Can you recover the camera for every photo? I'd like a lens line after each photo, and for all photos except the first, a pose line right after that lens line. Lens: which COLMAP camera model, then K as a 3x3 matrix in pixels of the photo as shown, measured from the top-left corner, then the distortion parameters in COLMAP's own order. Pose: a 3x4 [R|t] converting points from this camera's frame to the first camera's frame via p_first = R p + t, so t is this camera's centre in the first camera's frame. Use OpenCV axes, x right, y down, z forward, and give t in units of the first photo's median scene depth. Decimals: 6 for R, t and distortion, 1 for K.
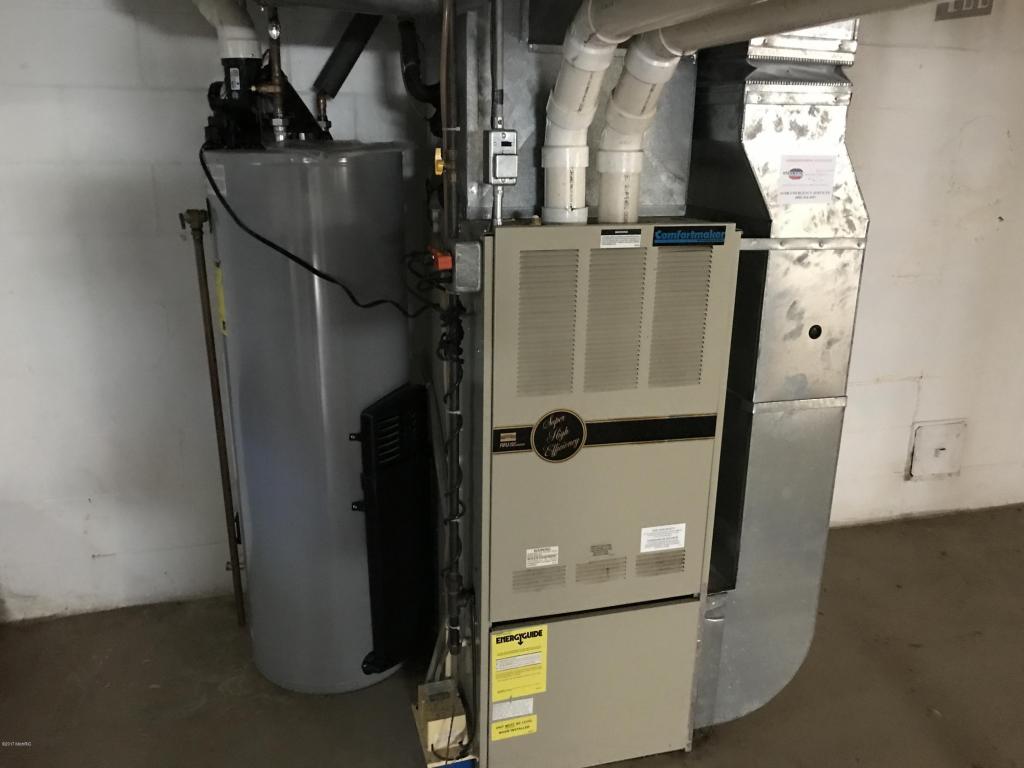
lens RADIAL K [[856.7, 0, 512.8], [0, 856.7, 381.9], [0, 0, 1]] dist [0.005760, -0.036277]
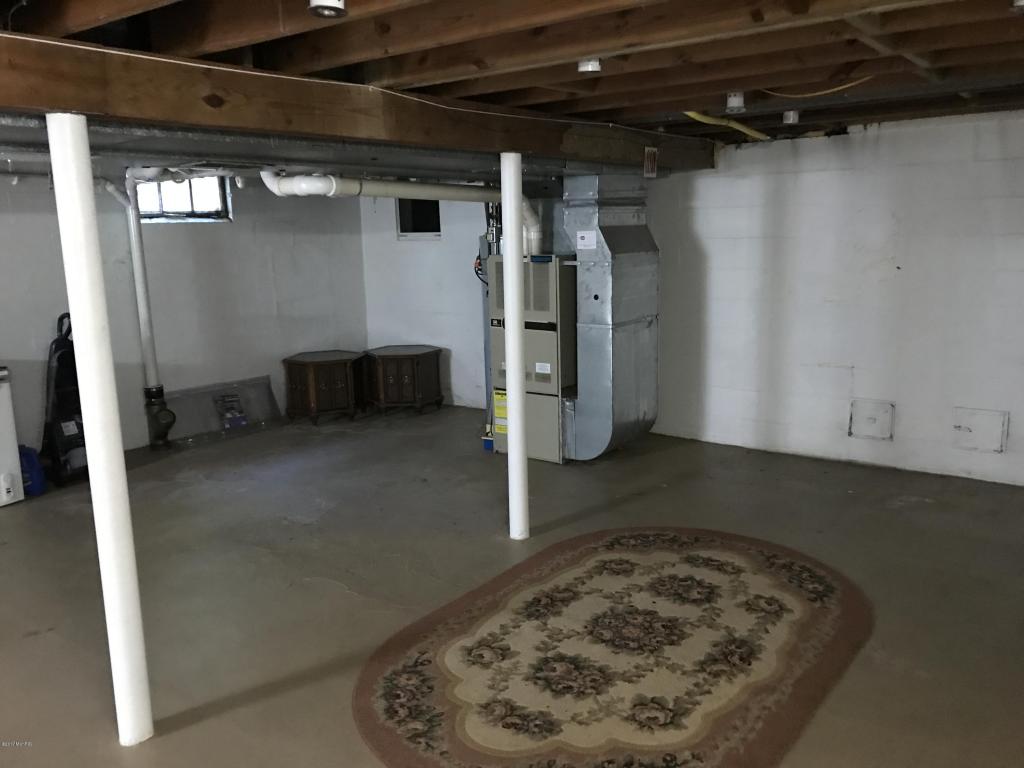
lens RADIAL K [[856.7, 0, 512.3], [0, 856.7, 385.9], [0, 0, 1]] dist [0.005760, -0.036277]
pose [[0.597004, 0.114272, -0.794058, 2.337658], [-0.196475, 0.980487, -0.006617, 0.278344], [0.777807, 0.159963, 0.607805, -0.760259]]
